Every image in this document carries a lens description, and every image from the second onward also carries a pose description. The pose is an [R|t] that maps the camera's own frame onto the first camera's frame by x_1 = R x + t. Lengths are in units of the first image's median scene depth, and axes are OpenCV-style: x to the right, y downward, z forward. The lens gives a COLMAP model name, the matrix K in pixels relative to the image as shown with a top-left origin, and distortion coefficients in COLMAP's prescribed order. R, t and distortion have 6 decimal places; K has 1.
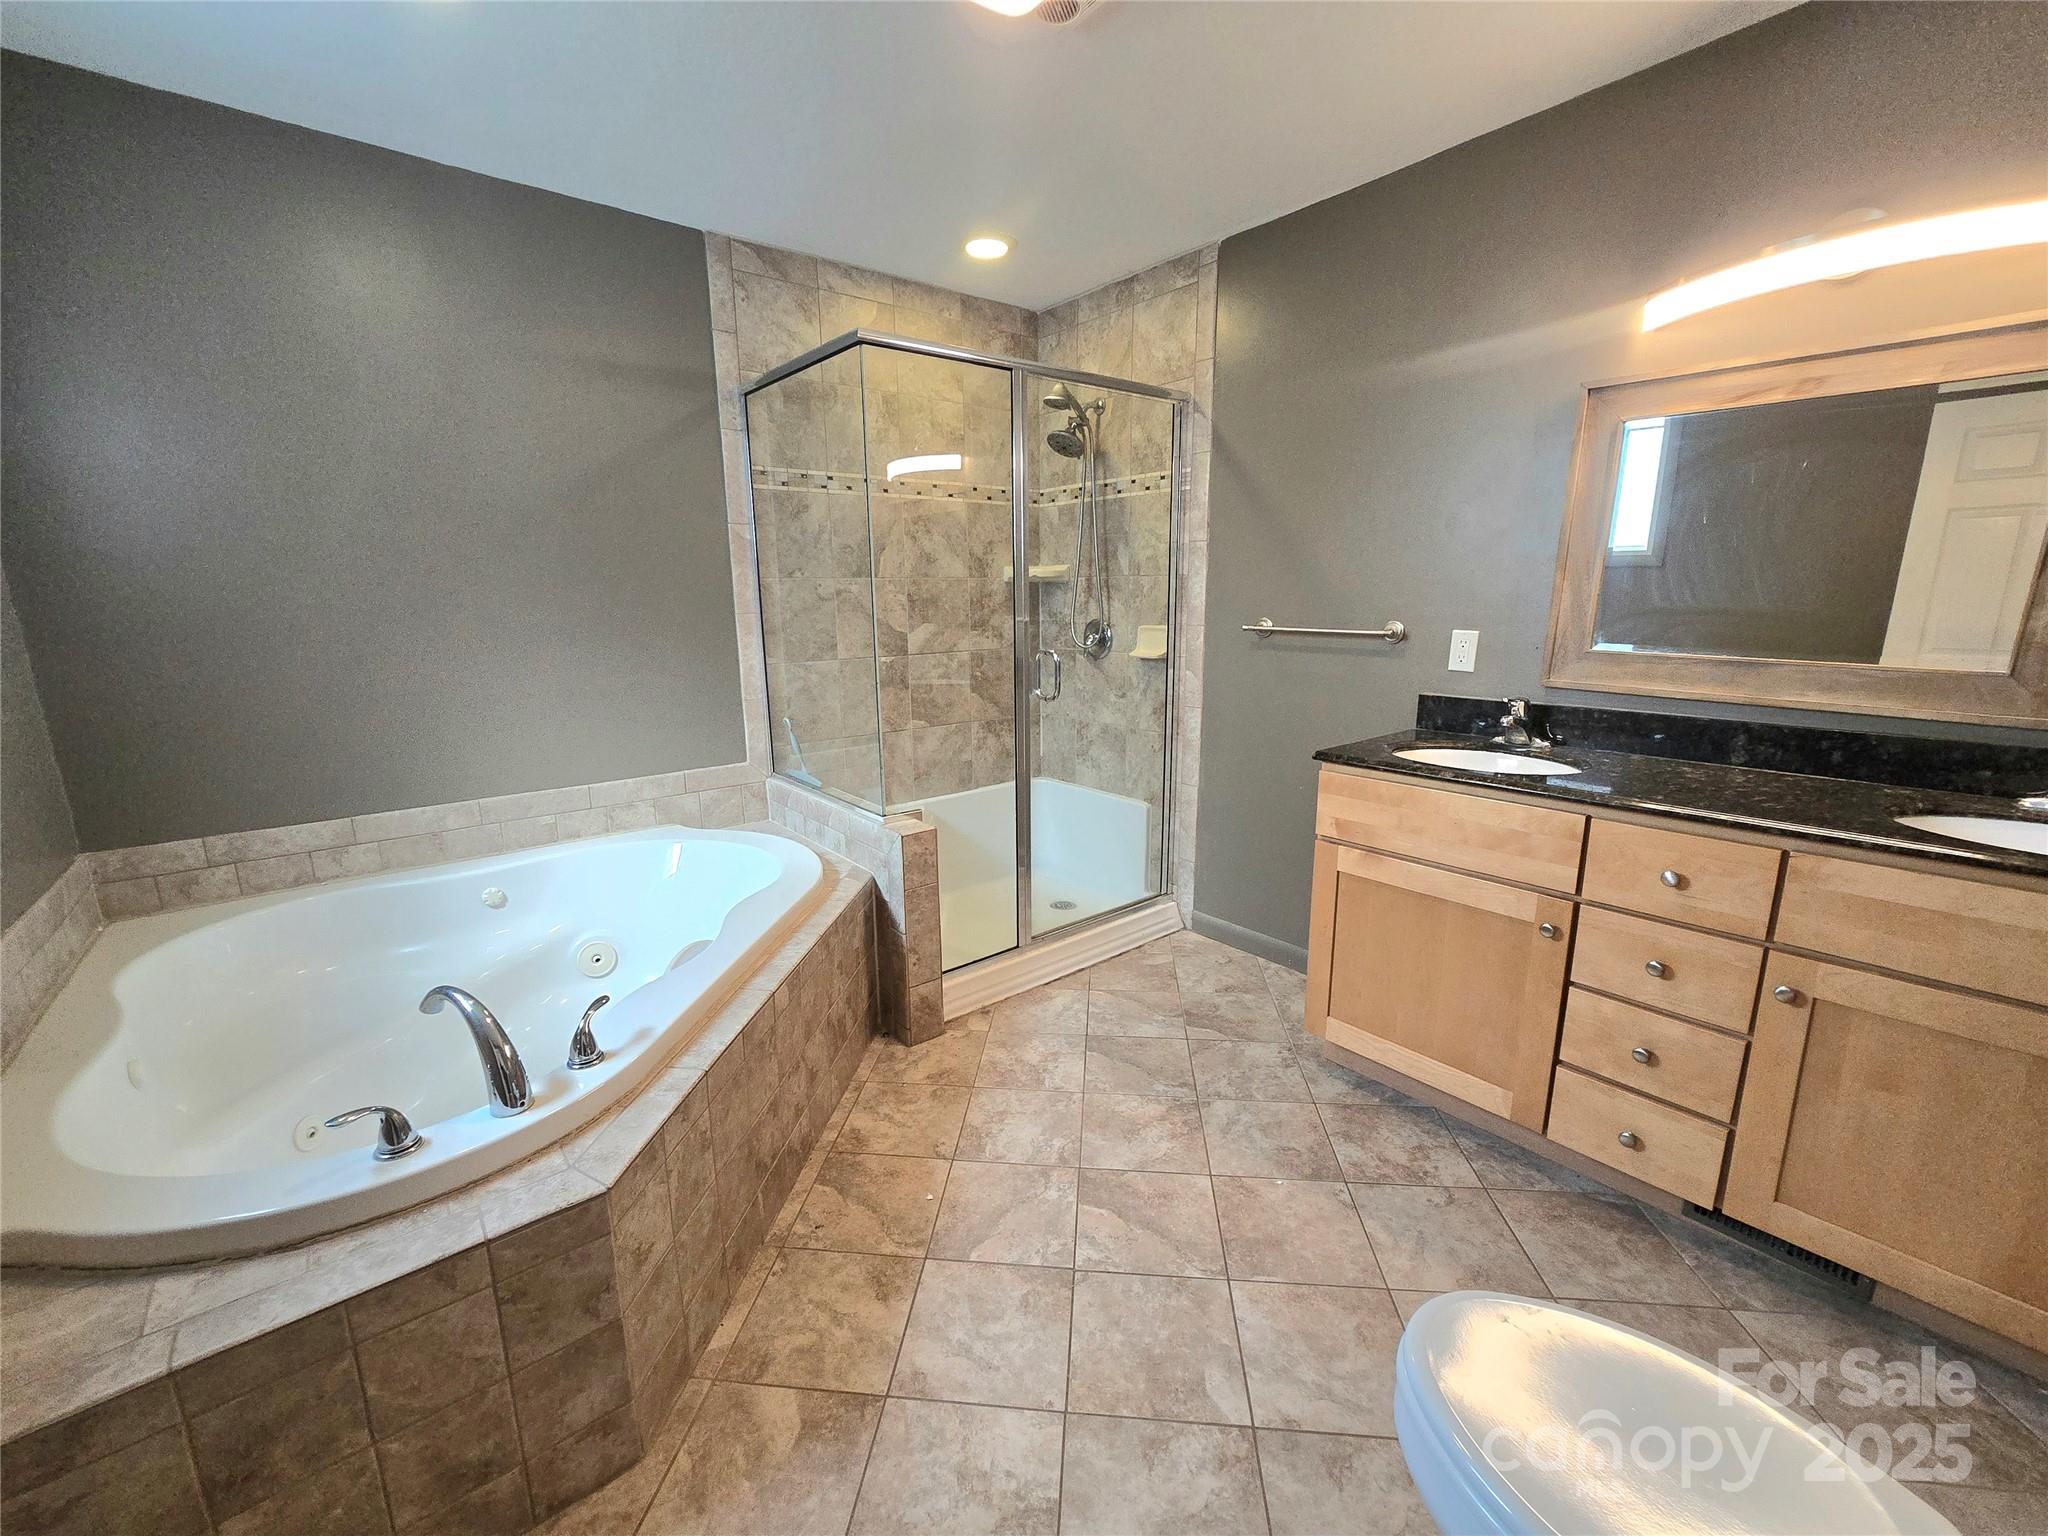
lens RADIAL K [[841.0, 0, 1021.7], [0, 841.0, 769.0], [0, 0, 1]] dist [-0.002330, 0.000321]
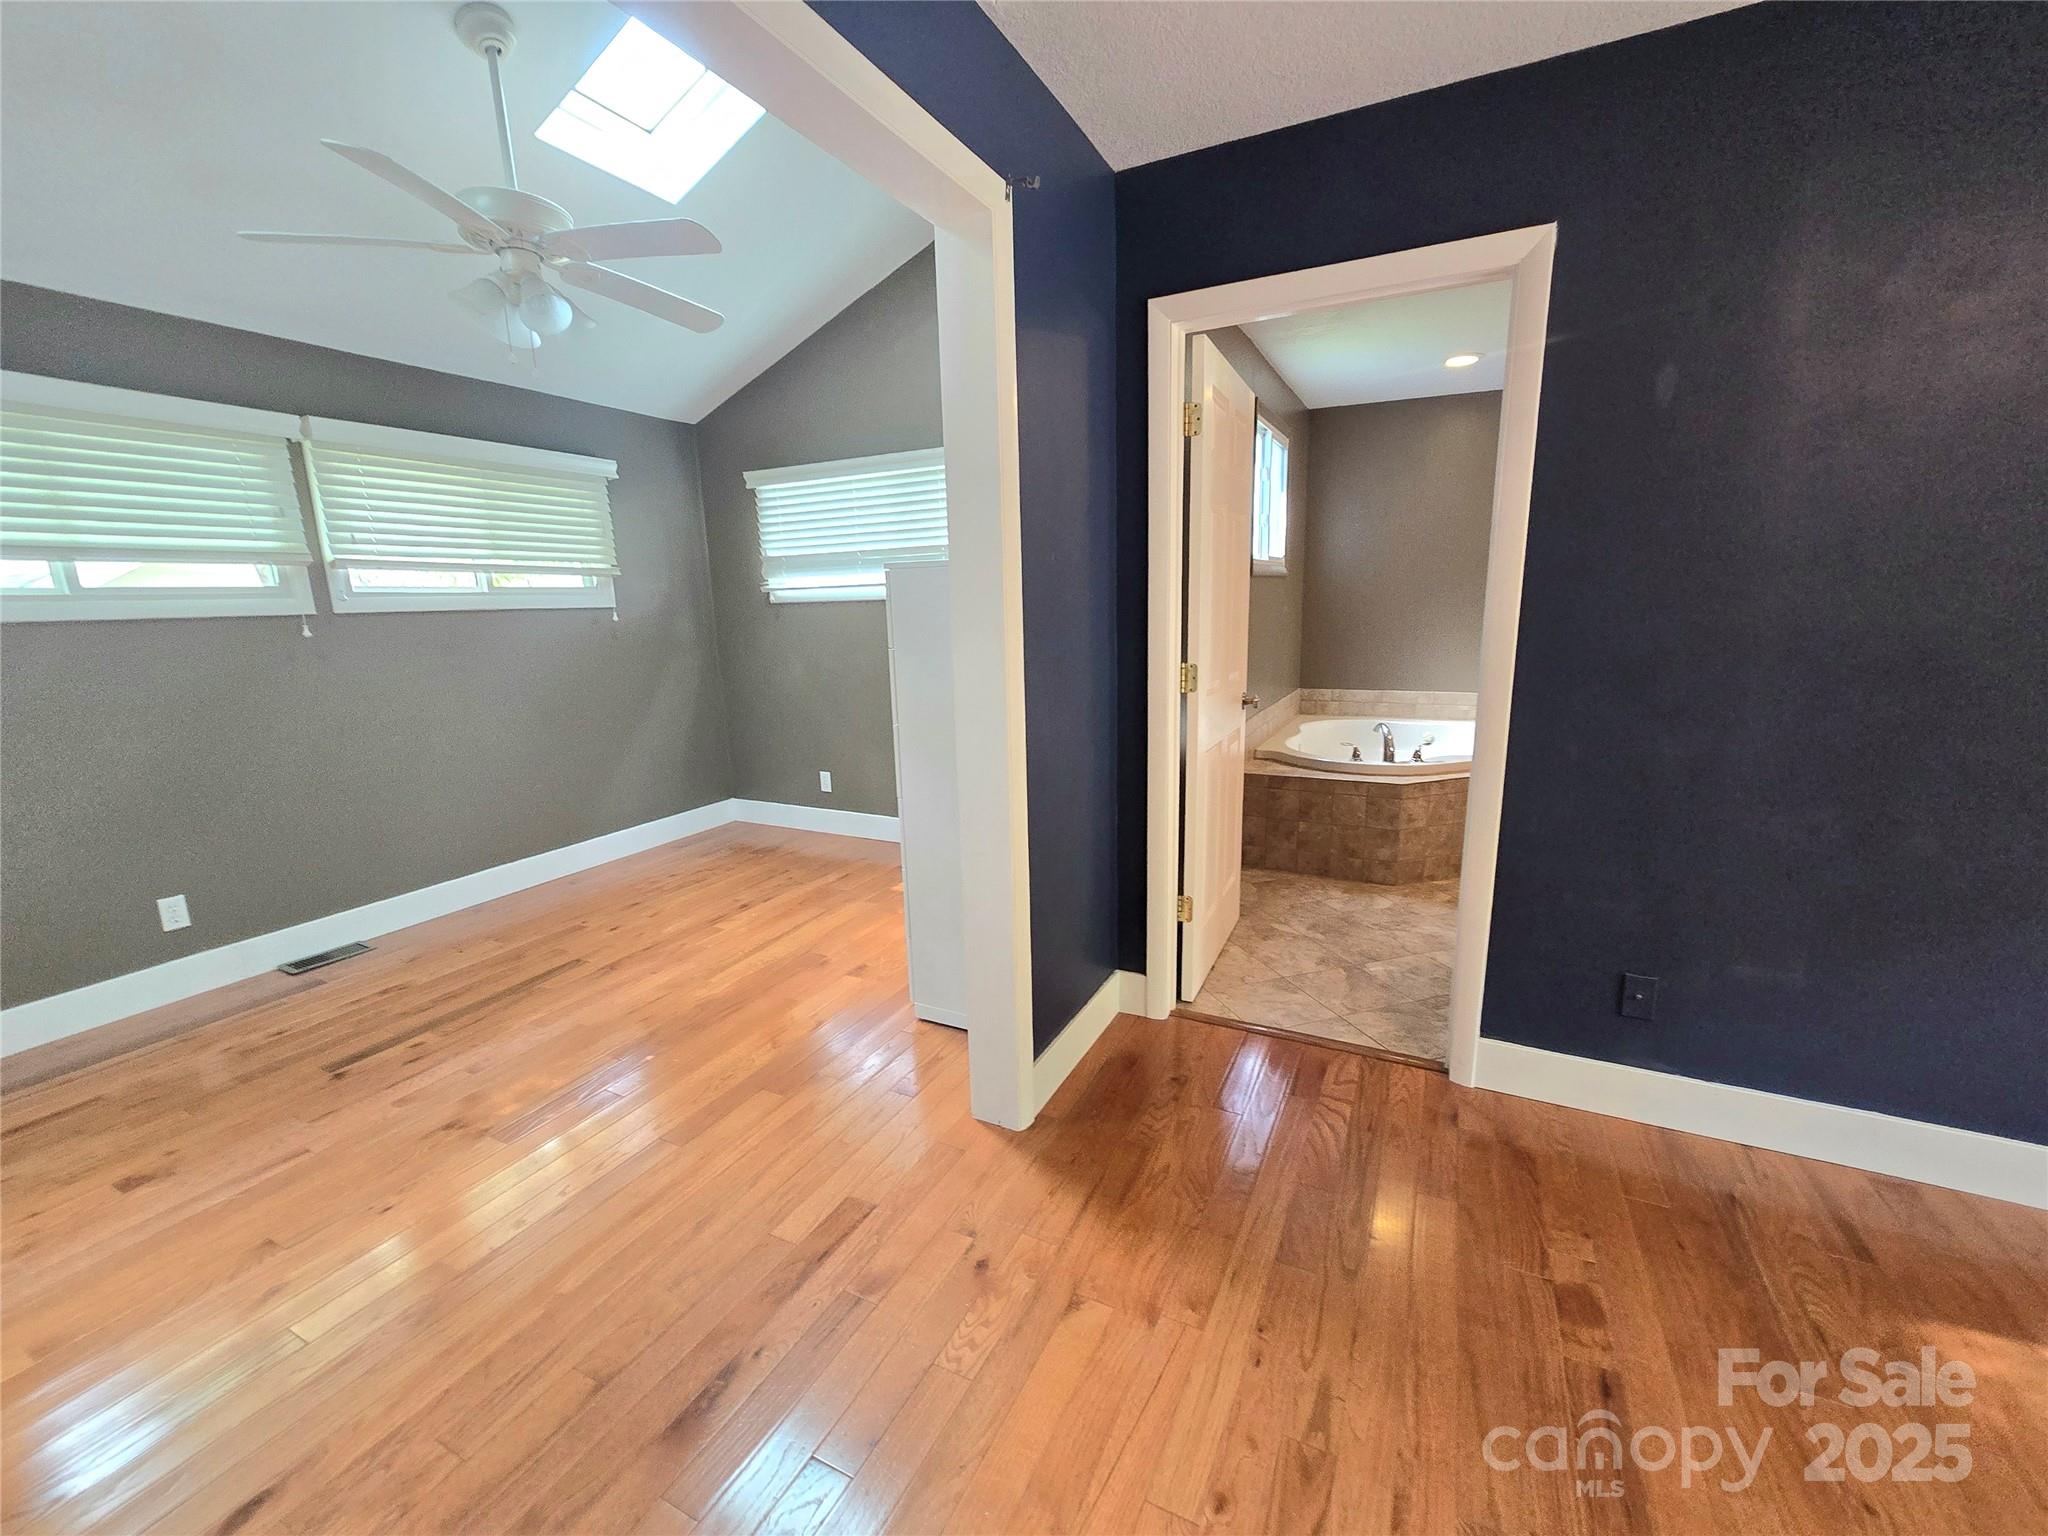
lens RADIAL K [[841.0, 0, 1021.7], [0, 841.0, 769.0], [0, 0, 1]] dist [-0.002330, 0.000321]
pose [[0.408208, 0.185462, -0.893851, 1.596436], [-0.177447, 0.976590, 0.121592, 0.291088], [0.895477, 0.108976, 0.431561, -1.521782]]
